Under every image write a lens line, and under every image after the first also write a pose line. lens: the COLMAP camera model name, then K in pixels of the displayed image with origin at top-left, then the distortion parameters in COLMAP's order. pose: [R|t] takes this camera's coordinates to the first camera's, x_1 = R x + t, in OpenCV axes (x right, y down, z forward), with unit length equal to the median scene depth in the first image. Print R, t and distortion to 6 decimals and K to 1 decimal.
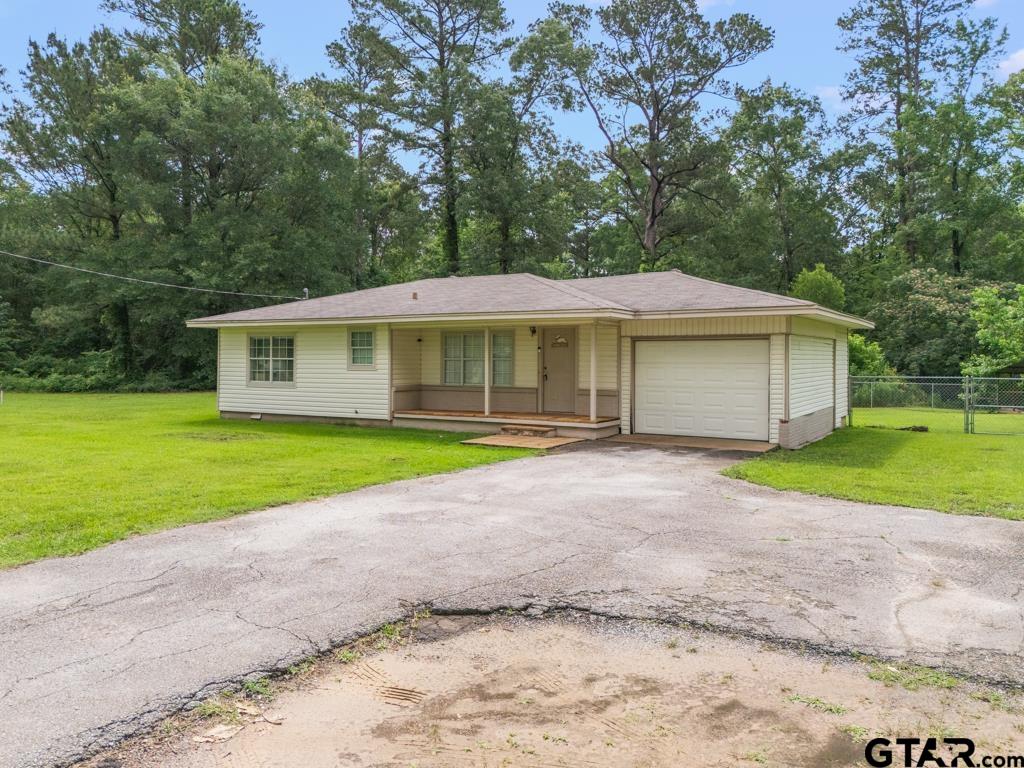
lens RADIAL K [[781.5, 0, 515.5], [0, 781.5, 381.6], [0, 0, 1]] dist [0.045462, -0.003139]
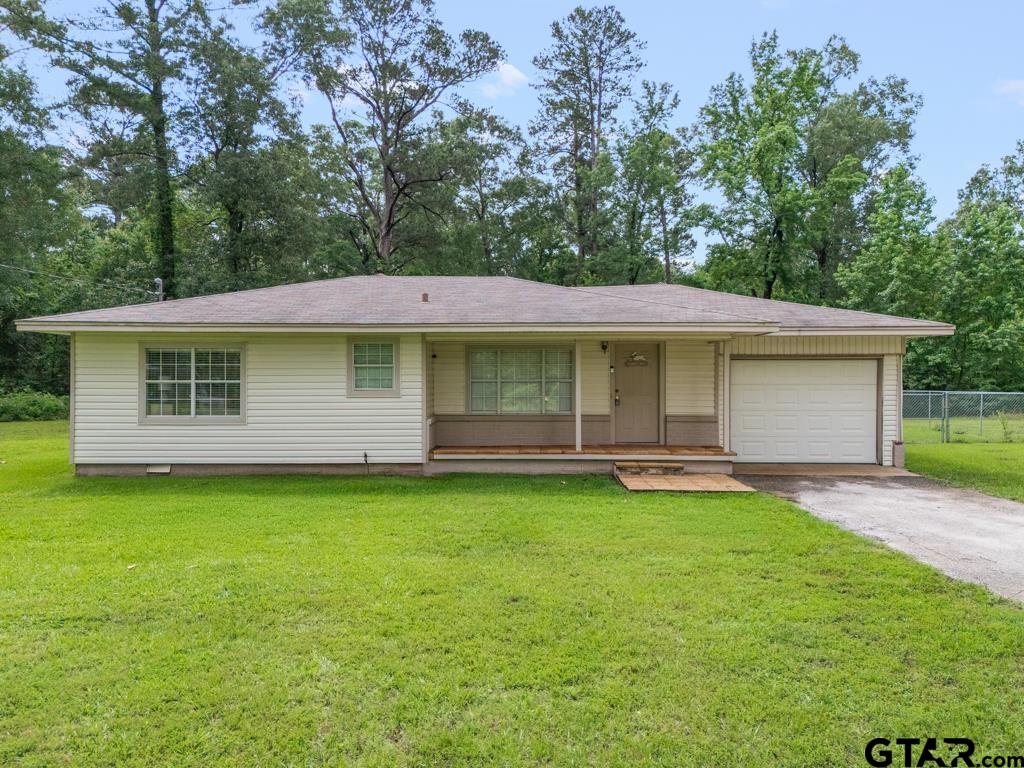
lens RADIAL K [[805.6, 0, 512.0], [0, 805.6, 384.0], [0, 0, 1]] dist [0.002940, -0.000447]
pose [[0.858930, -0.006341, 0.512053, -0.436934], [0.017601, 0.999698, -0.017144, -0.010824], [-0.511790, 0.023738, 0.858783, 0.278199]]
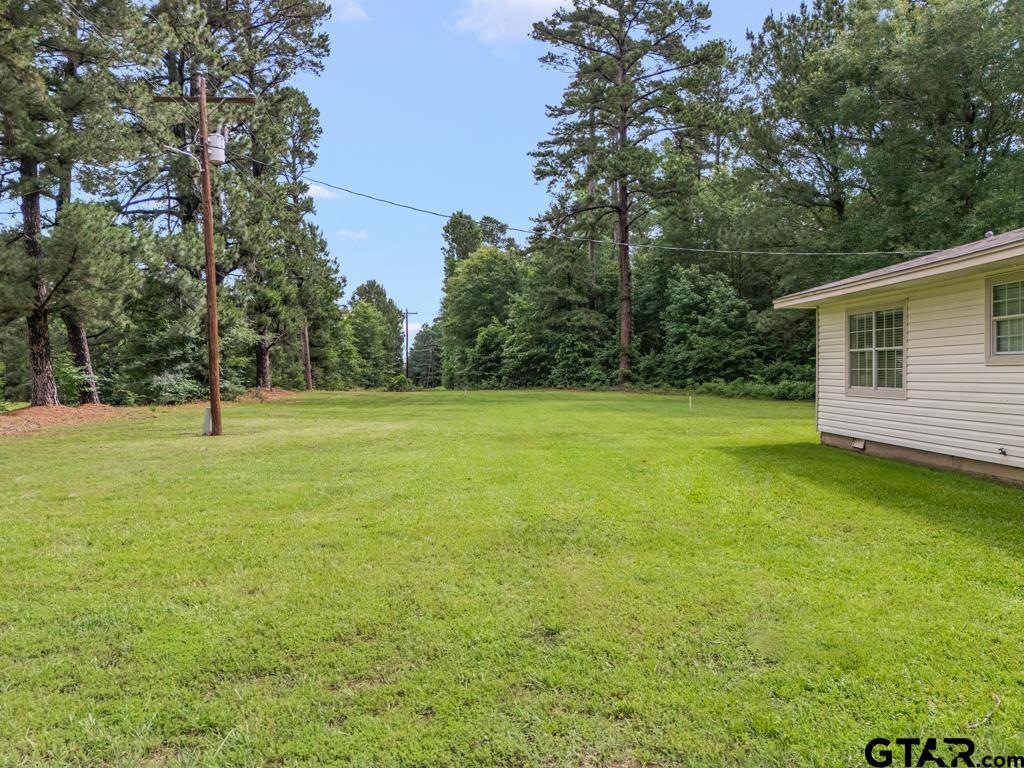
lens RADIAL K [[781.5, 0, 515.5], [0, 781.5, 381.6], [0, 0, 1]] dist [0.045462, -0.003139]
pose [[0.571723, -0.001834, -0.820445, 0.023331], [-0.006884, 0.999952, -0.007032, 0.001100], [0.820418, 0.009669, 0.571683, 0.448828]]
